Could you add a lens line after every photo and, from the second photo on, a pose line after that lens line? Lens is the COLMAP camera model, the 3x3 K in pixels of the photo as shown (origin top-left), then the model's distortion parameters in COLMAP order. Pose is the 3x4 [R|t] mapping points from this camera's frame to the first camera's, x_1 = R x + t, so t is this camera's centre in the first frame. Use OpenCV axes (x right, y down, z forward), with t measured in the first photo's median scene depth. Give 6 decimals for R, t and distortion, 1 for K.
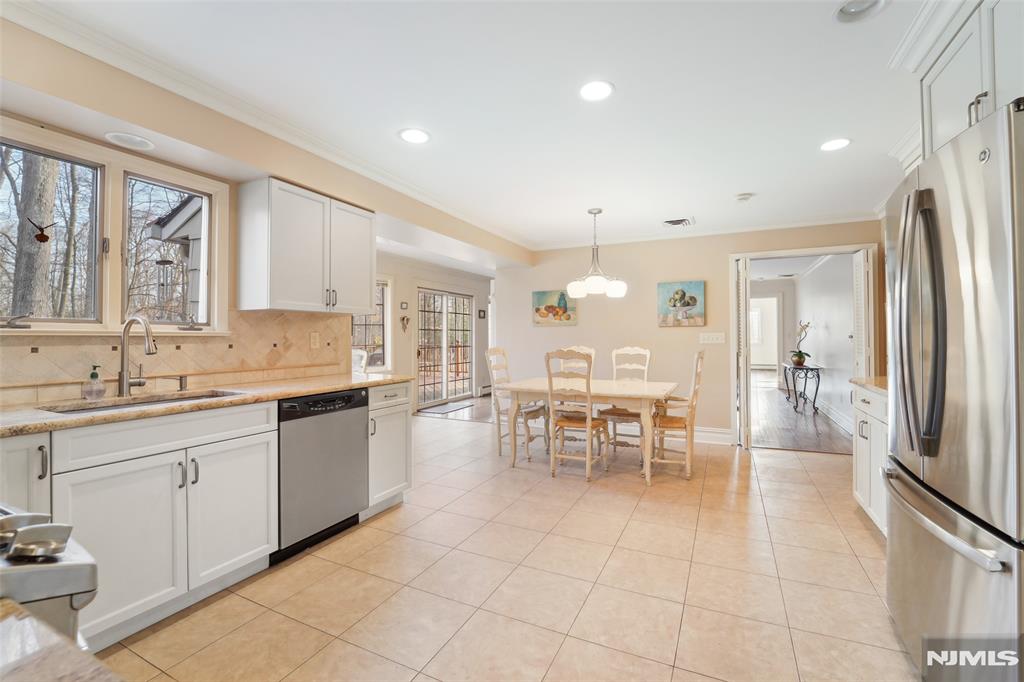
lens RADIAL K [[419.6, 0, 538.3], [0, 419.6, 336.0], [0, 0, 1]] dist [-0.000625, -0.000027]
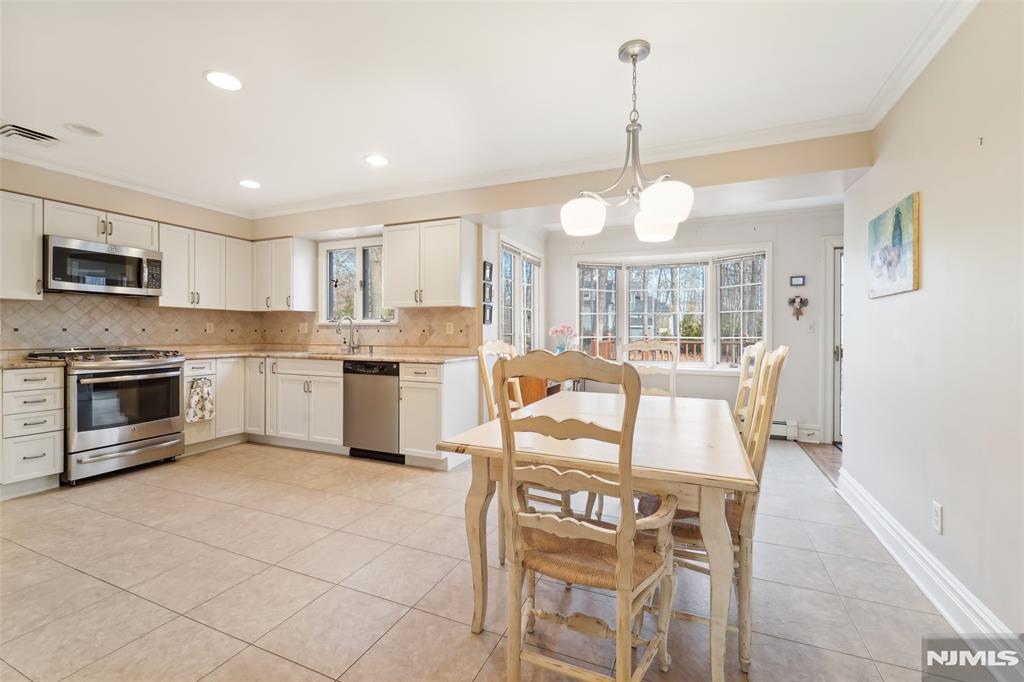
lens RADIAL K [[439.0, 0, 510.7], [0, 439.0, 335.8], [0, 0, 1]] dist [-0.000379, -0.000003]
pose [[0.015936, 0.008169, -0.999840, 0.986951], [0.000022, 0.999967, 0.008171, 0.027573], [0.999873, -0.000152, 0.015935, 1.346449]]
